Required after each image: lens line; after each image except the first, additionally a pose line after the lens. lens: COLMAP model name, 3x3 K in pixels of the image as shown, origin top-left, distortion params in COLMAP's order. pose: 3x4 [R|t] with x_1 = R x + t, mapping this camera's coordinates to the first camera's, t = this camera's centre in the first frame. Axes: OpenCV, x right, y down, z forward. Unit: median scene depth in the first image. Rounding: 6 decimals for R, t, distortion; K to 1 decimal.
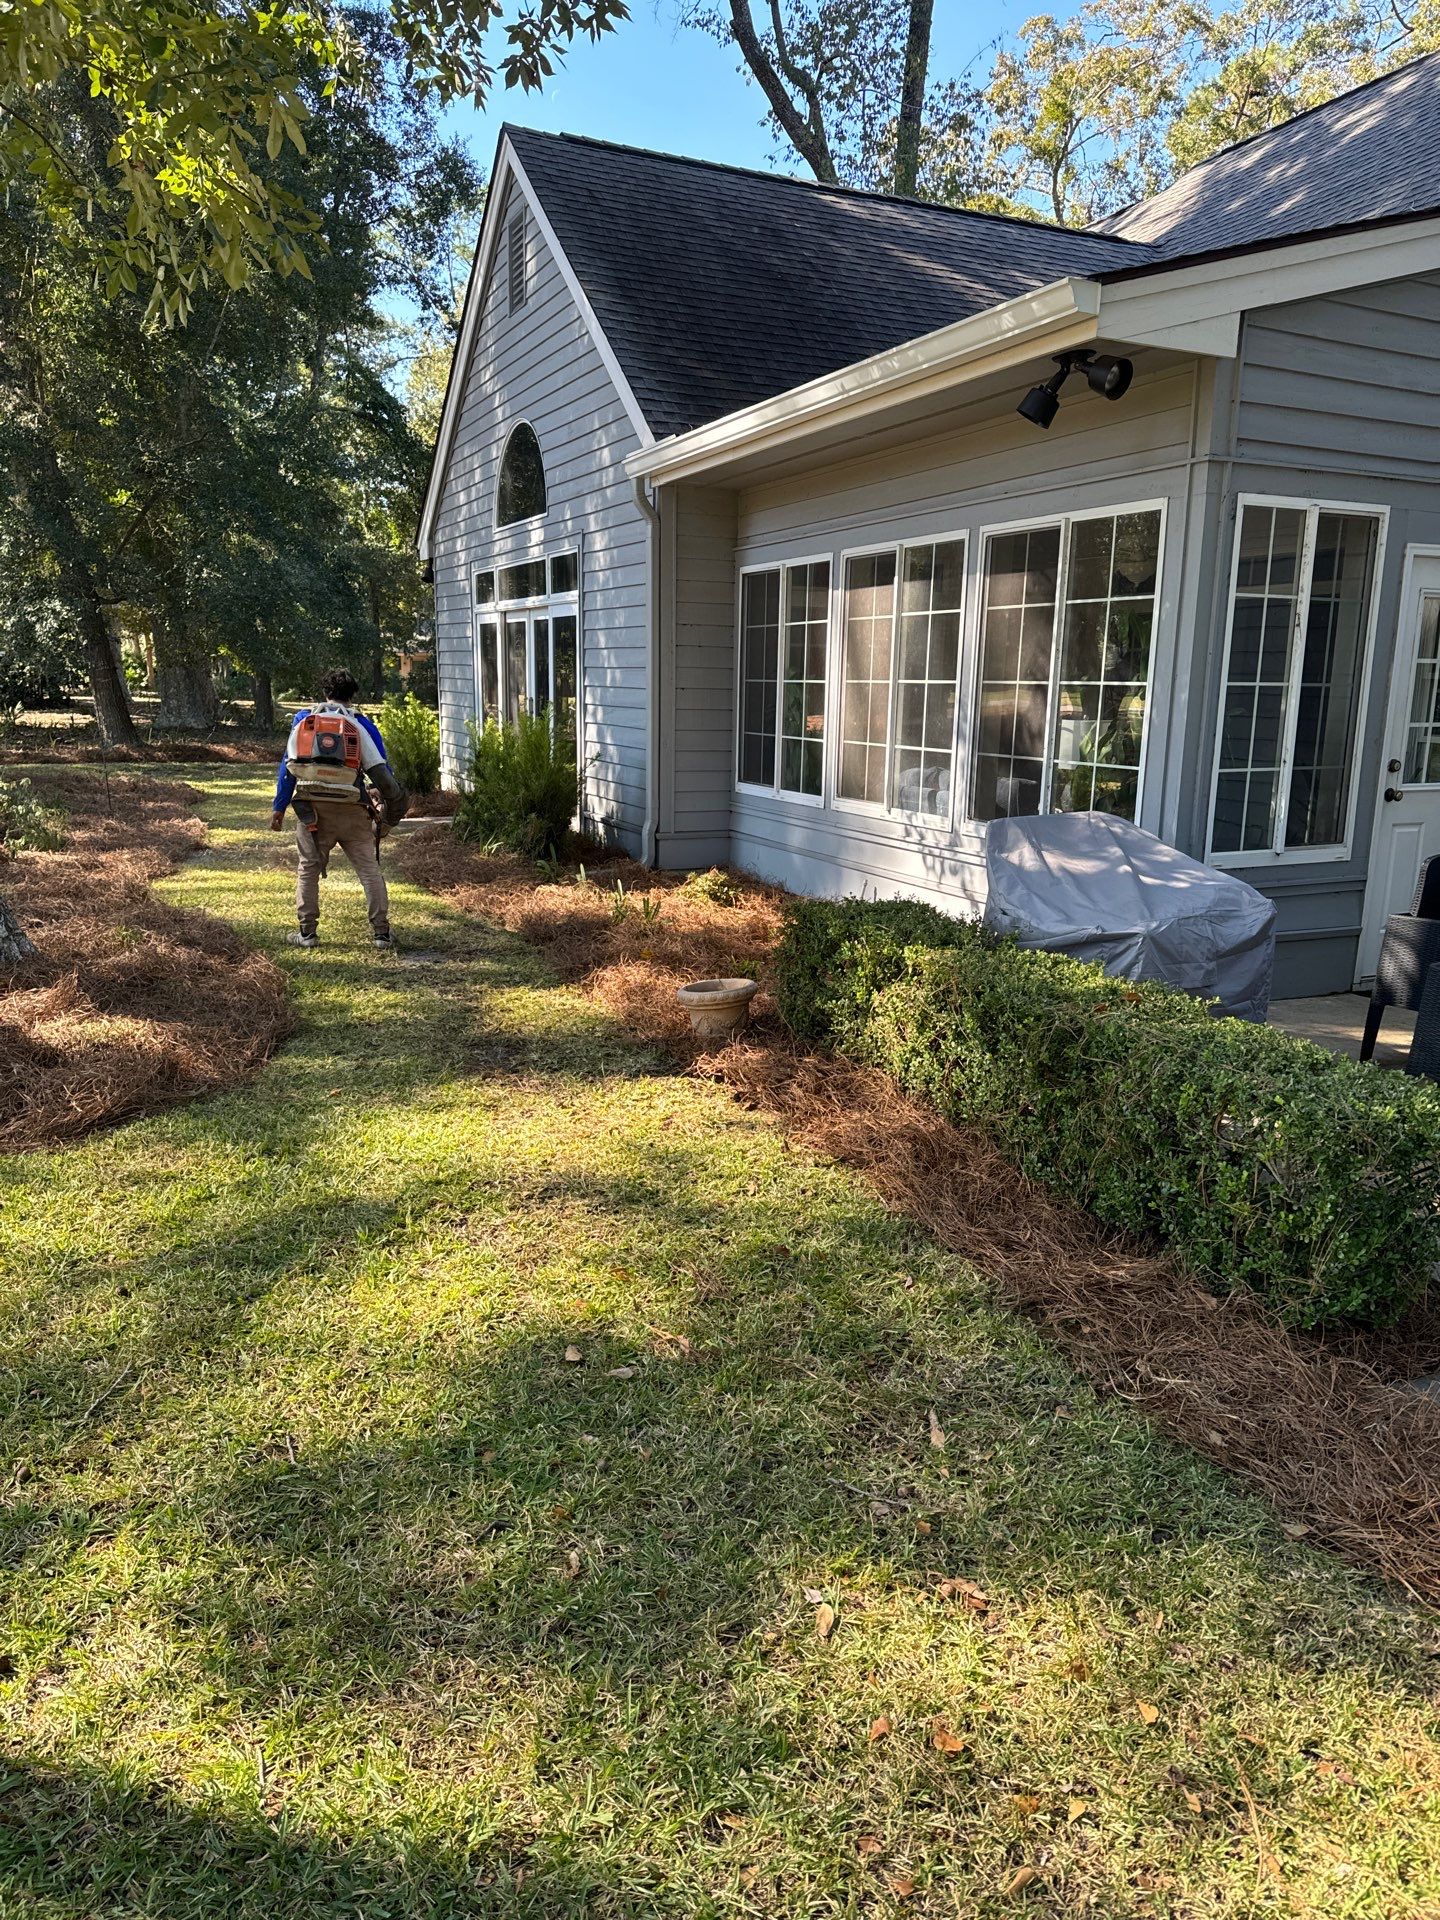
lens RADIAL K [[1359.4, 0, 720.0], [0, 1359.4, 960.0], [0, 0, 1]] dist [0.006957, -0.007041]
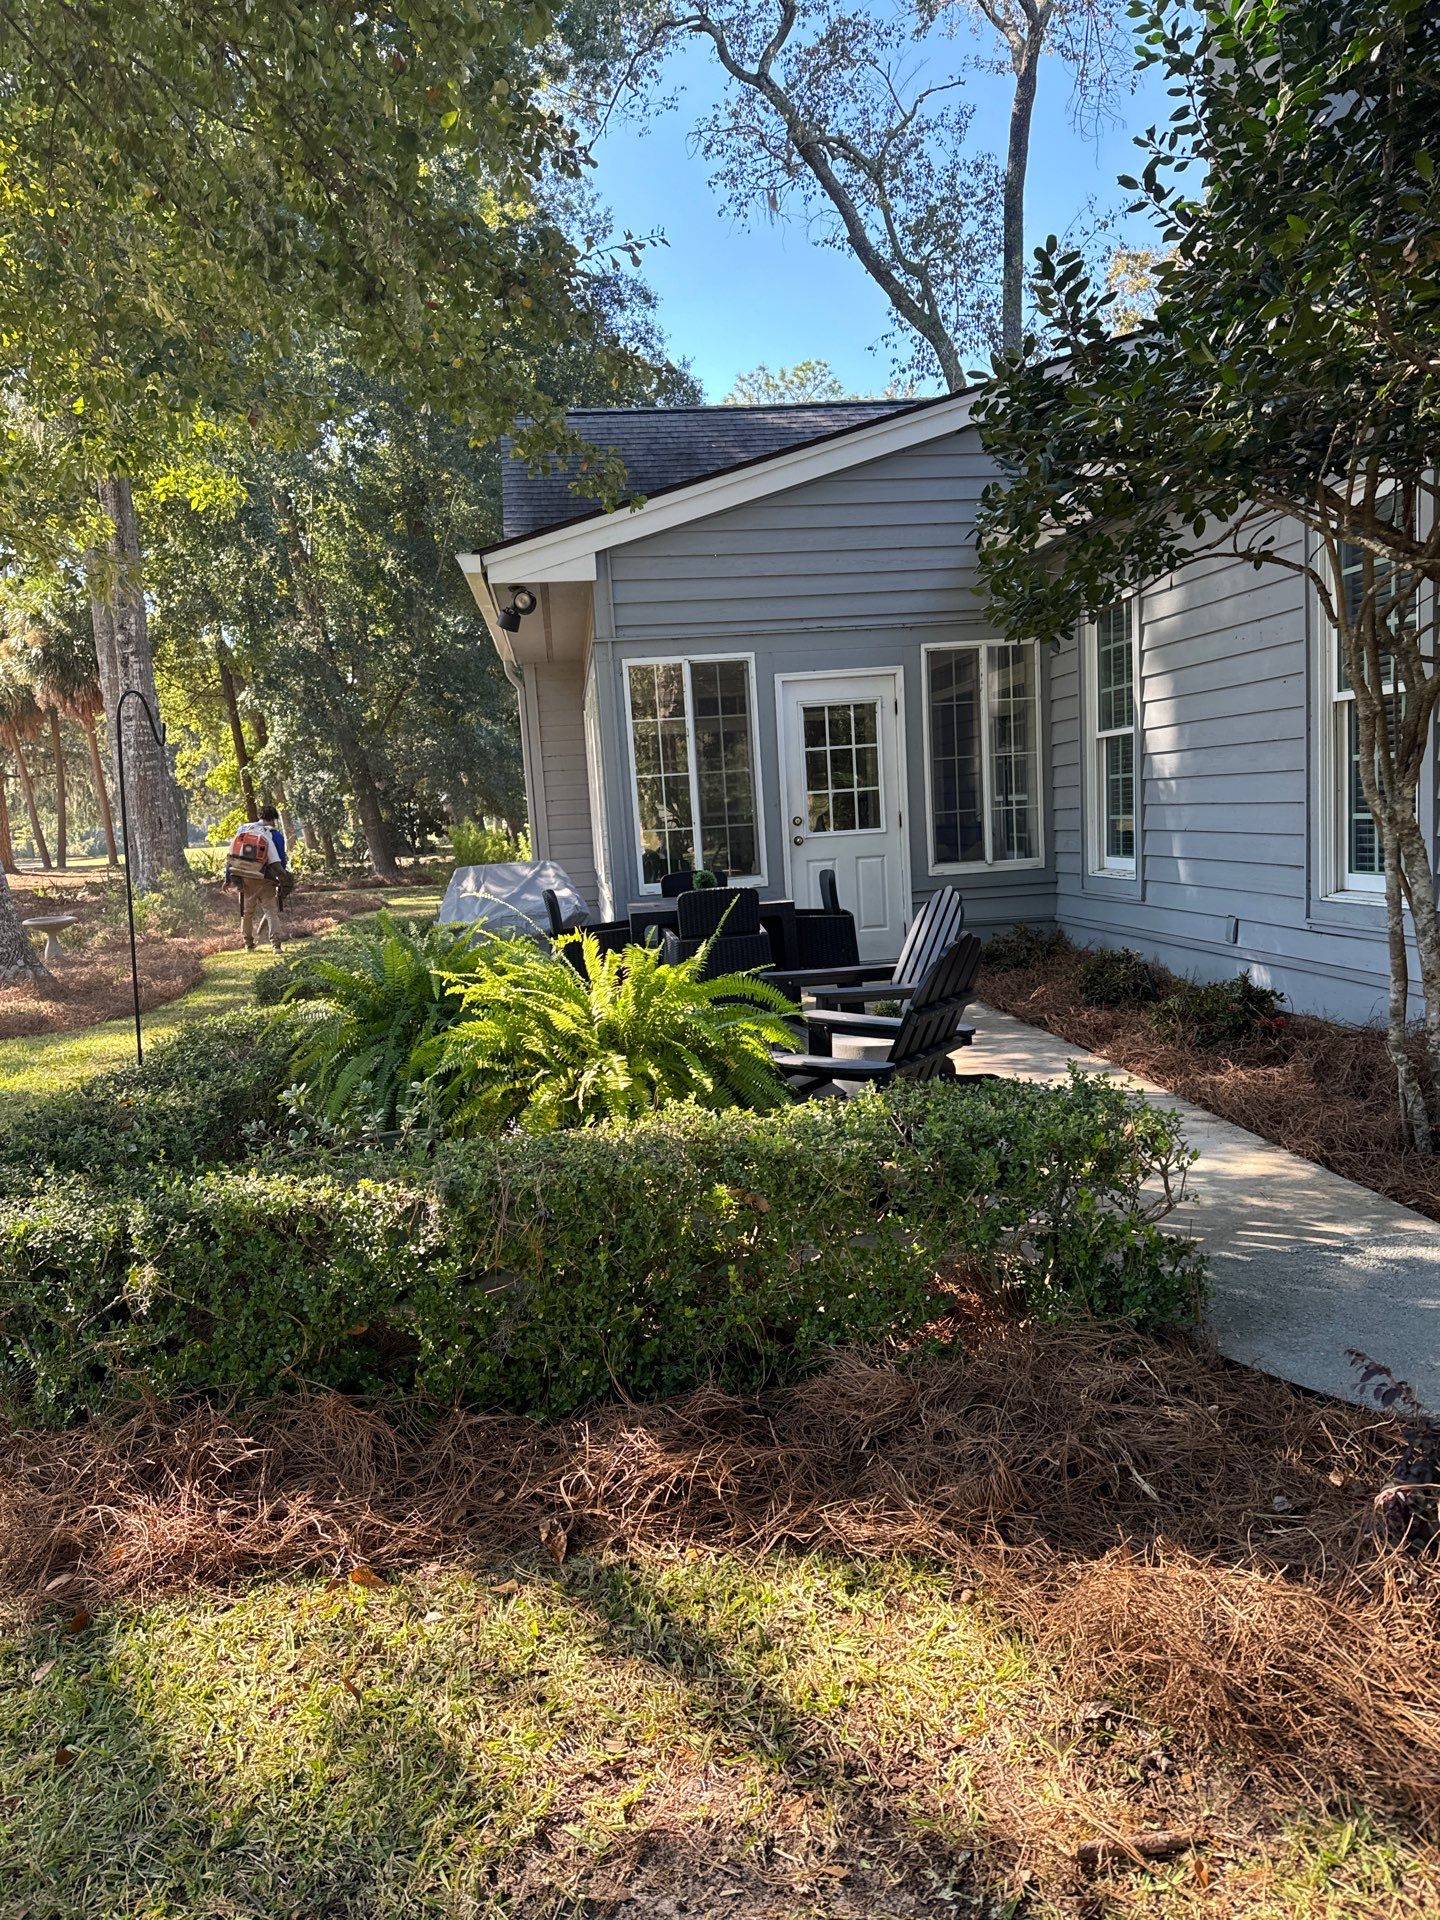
lens RADIAL K [[1365.8, 0, 720.0], [0, 1365.8, 960.0], [0, 0, 1]] dist [0.234516, -0.458219]
pose [[0.940842, -0.035845, -0.336944, 0.514169], [0.005126, 0.995781, -0.091621, 0.080495], [0.338806, 0.084474, 0.937056, -0.230070]]
